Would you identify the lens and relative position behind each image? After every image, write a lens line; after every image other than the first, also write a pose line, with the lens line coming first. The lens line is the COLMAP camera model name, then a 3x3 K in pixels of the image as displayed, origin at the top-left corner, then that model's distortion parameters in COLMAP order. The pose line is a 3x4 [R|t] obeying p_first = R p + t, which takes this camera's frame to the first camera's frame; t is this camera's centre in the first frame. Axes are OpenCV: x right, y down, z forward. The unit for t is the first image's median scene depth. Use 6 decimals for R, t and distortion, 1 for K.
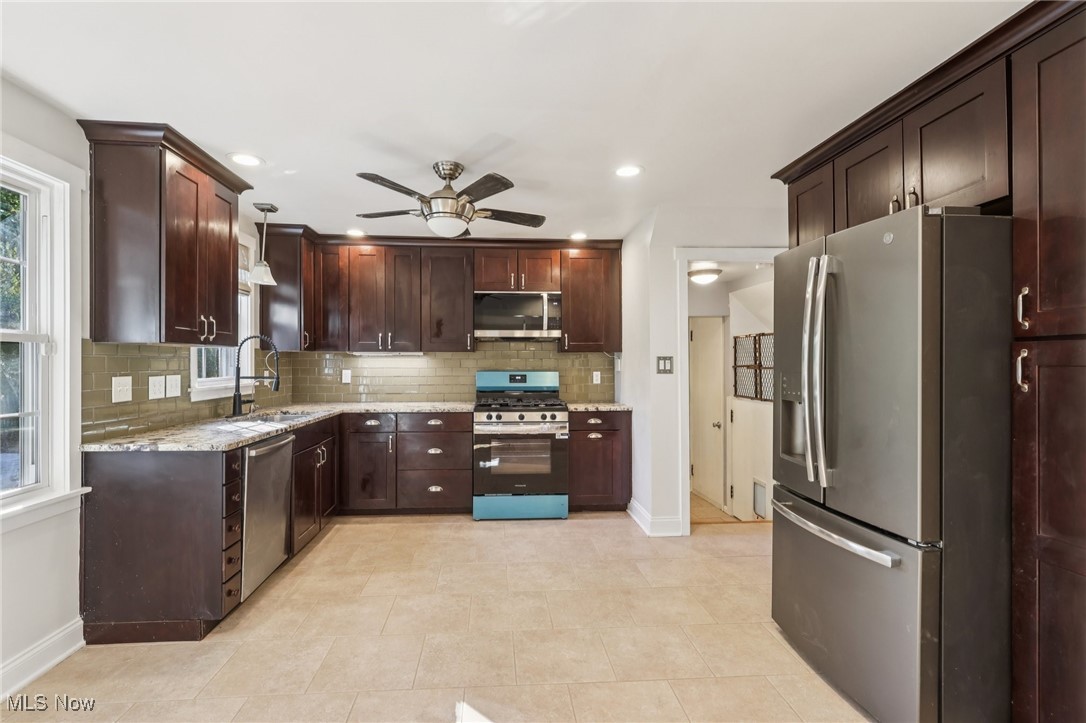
lens RADIAL K [[505.2, 0, 536.9], [0, 505.2, 360.5], [0, 0, 1]] dist [-0.003930, 0.001514]
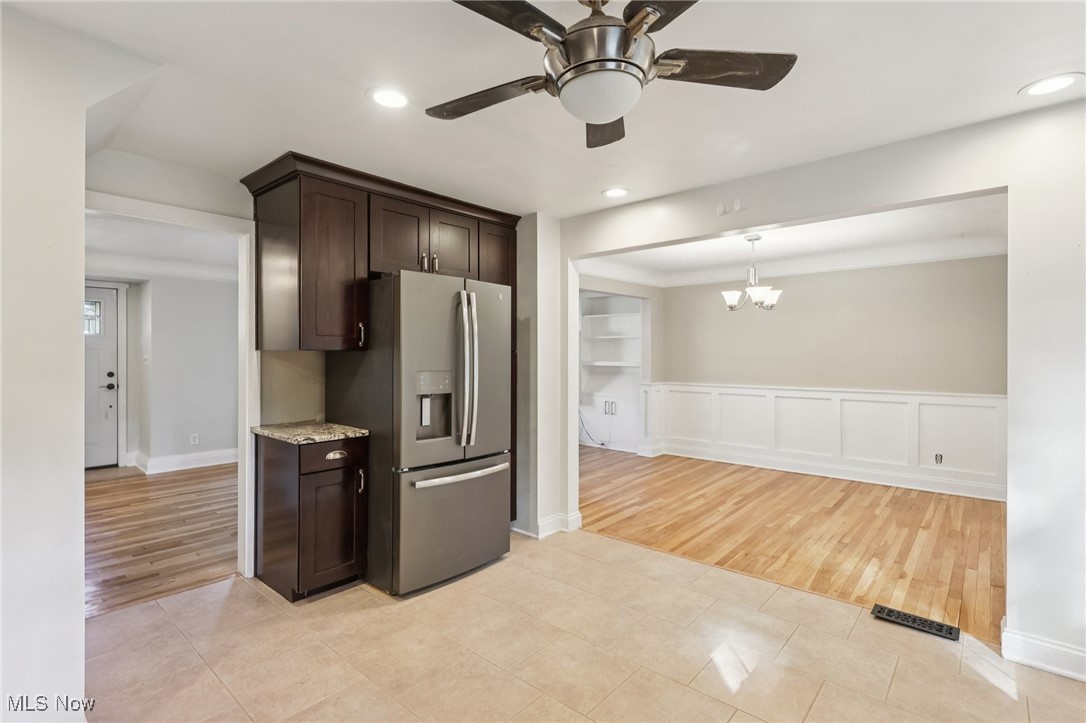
lens RADIAL K [[505.2, 0, 536.5], [0, 505.2, 358.5], [0, 0, 1]] dist [-0.003930, 0.001514]
pose [[-0.687893, -0.002819, 0.725806, -0.541048], [-0.004399, 0.999990, -0.000285, -0.007376], [-0.725798, -0.003389, -0.687899, 1.552743]]
